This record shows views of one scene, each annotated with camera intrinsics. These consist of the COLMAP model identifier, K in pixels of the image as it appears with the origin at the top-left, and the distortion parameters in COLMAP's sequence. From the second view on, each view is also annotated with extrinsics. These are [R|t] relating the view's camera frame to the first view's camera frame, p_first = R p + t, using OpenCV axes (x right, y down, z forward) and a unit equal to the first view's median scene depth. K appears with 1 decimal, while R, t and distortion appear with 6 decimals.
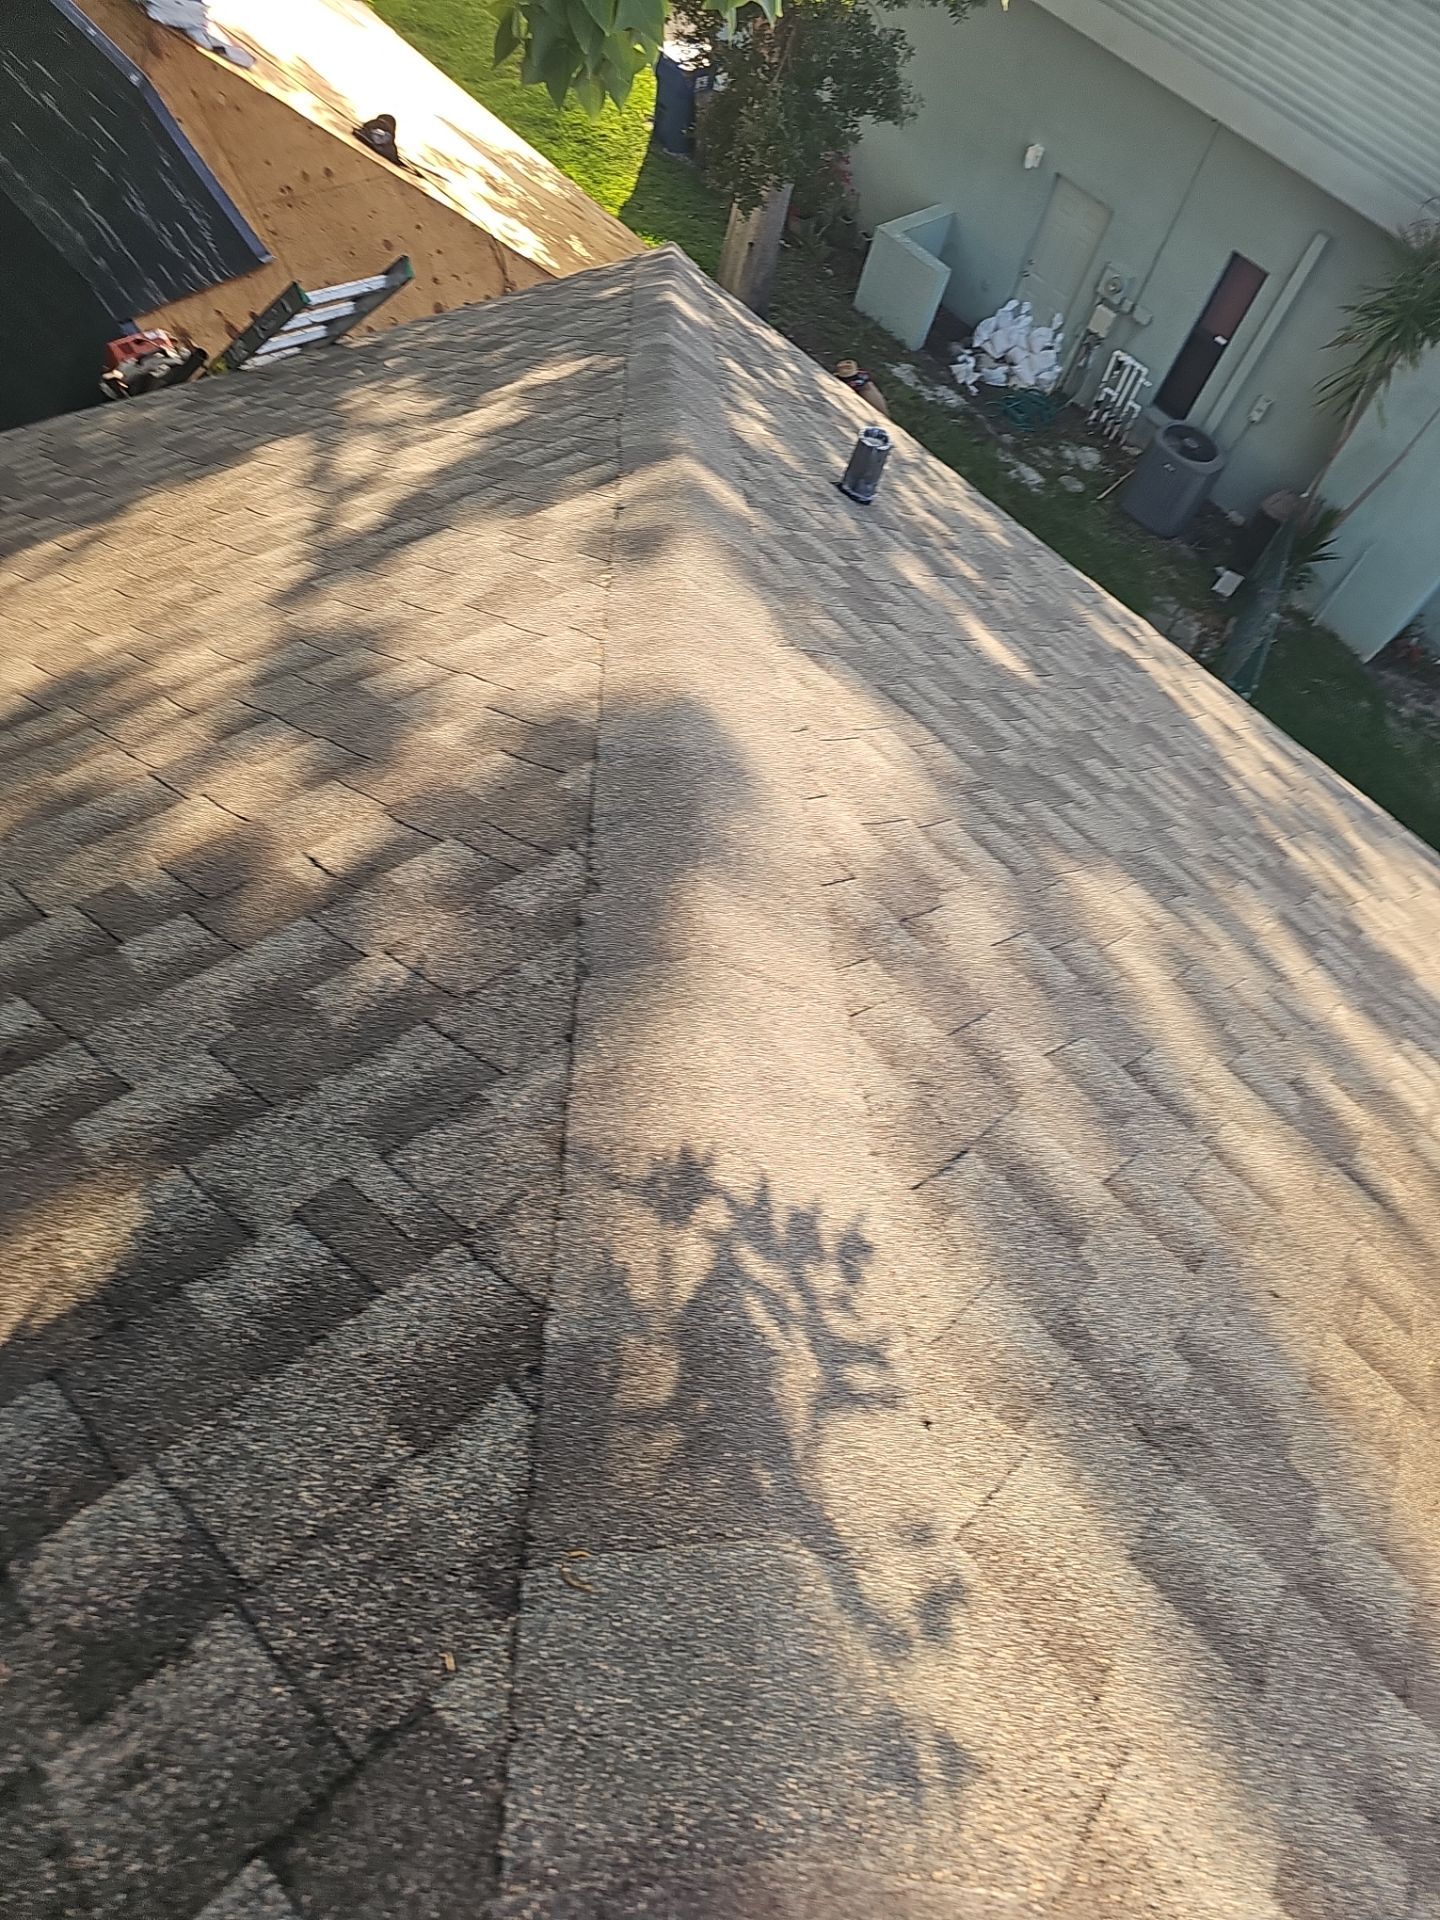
lens RADIAL K [[1304.6, 0, 726.1], [0, 1304.6, 923.5], [0, 0, 1]] dist [0.038358, -0.035343]
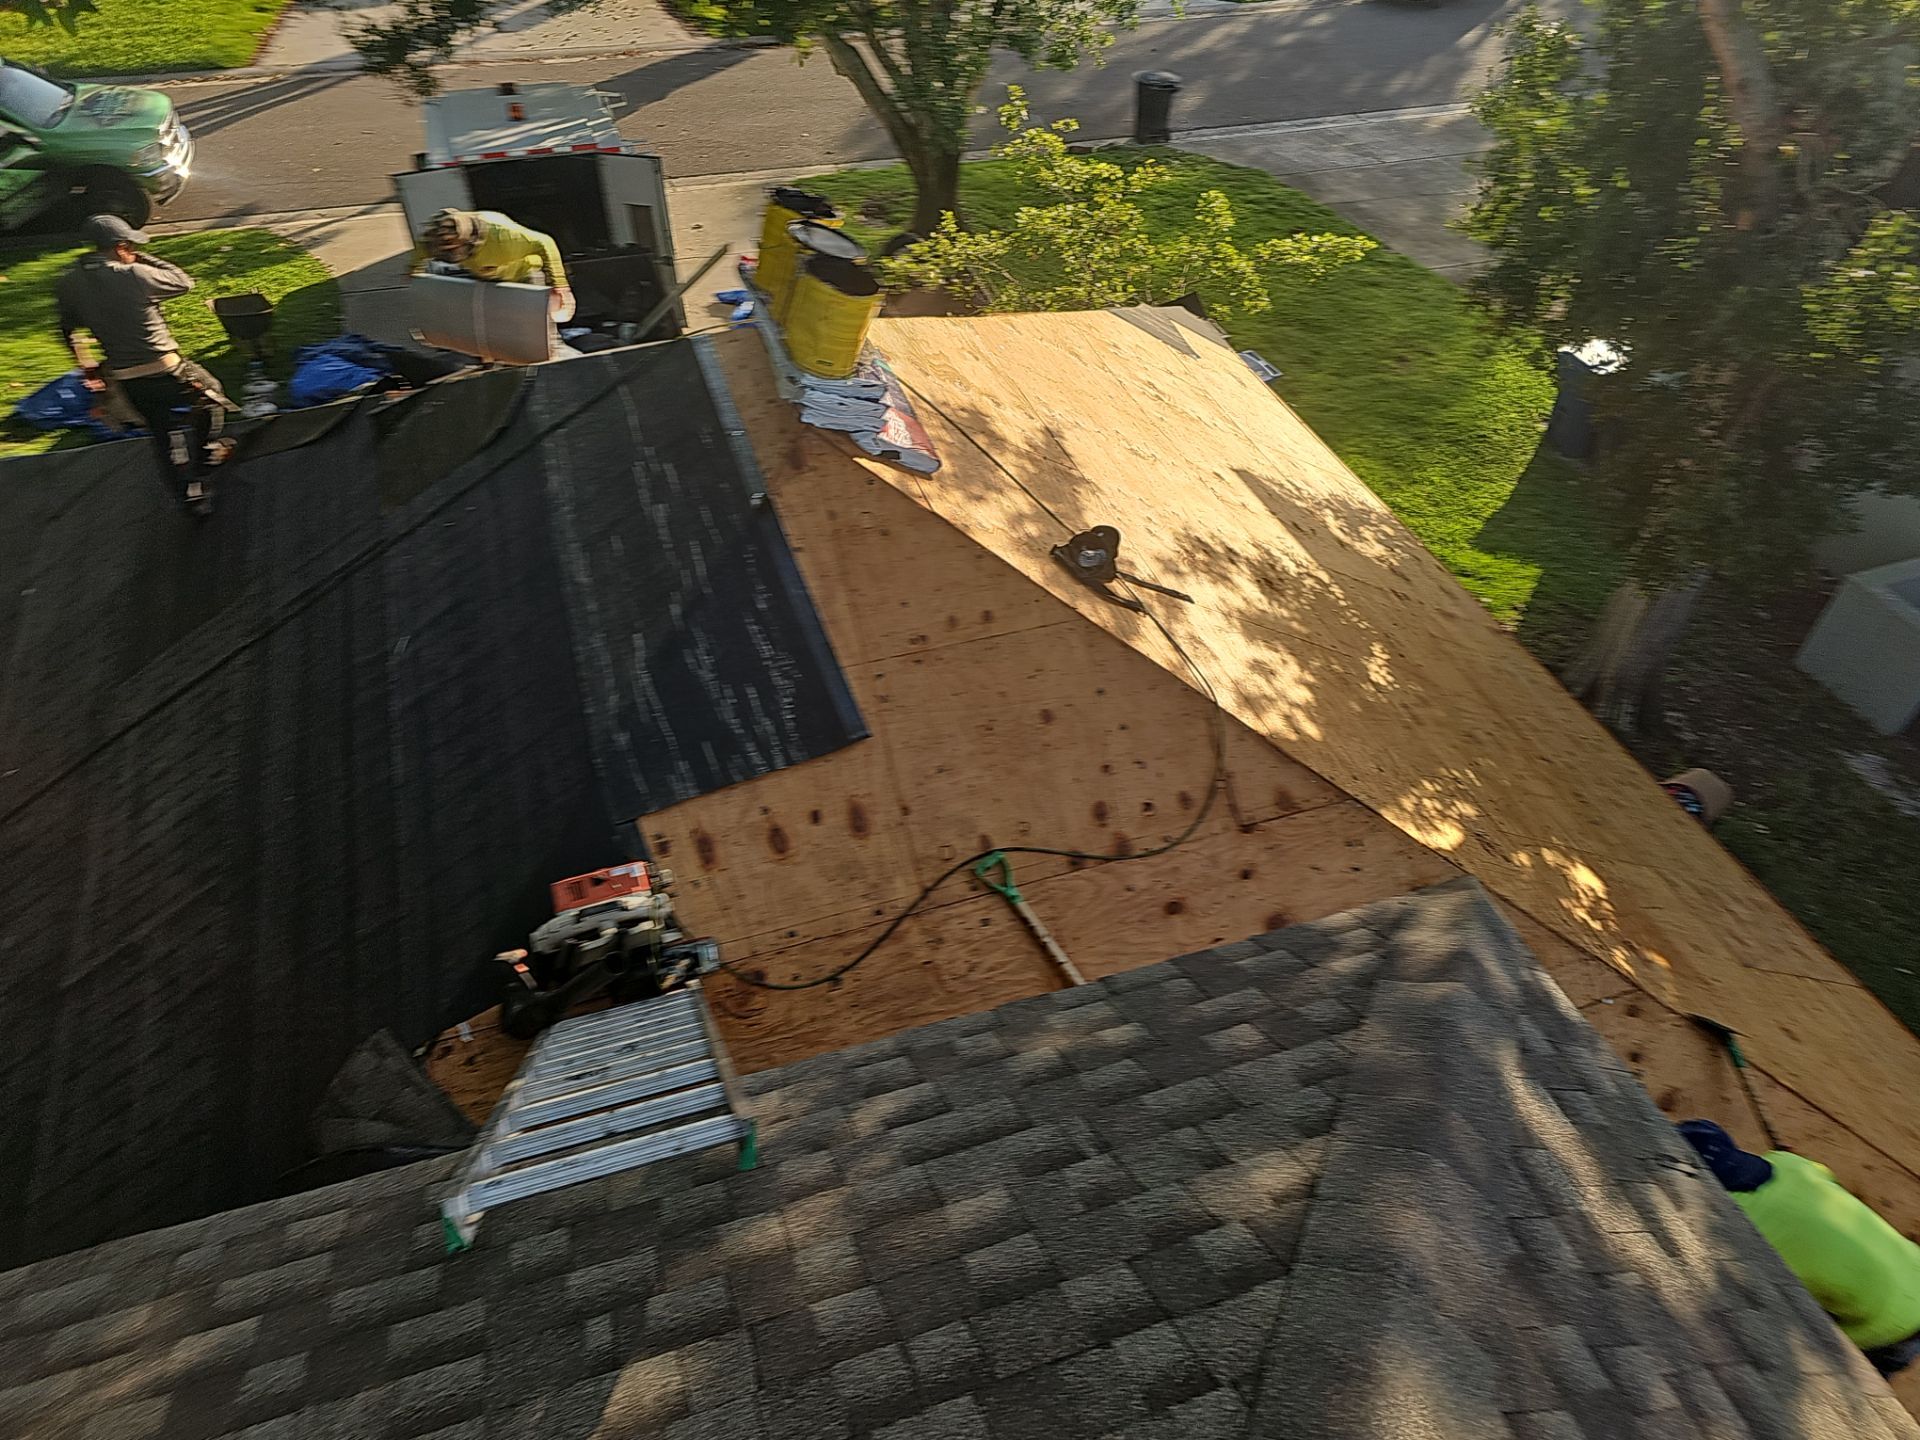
lens RADIAL K [[1304.6, 0, 953.5], [0, 1304.6, 729.3], [0, 0, 1]] dist [0.038358, -0.035343]
pose [[0.891077, 0.154093, -0.426892, -0.006628], [-0.260132, 0.944169, -0.202177, -0.238899], [0.371905, 0.291204, 0.881412, 0.256419]]
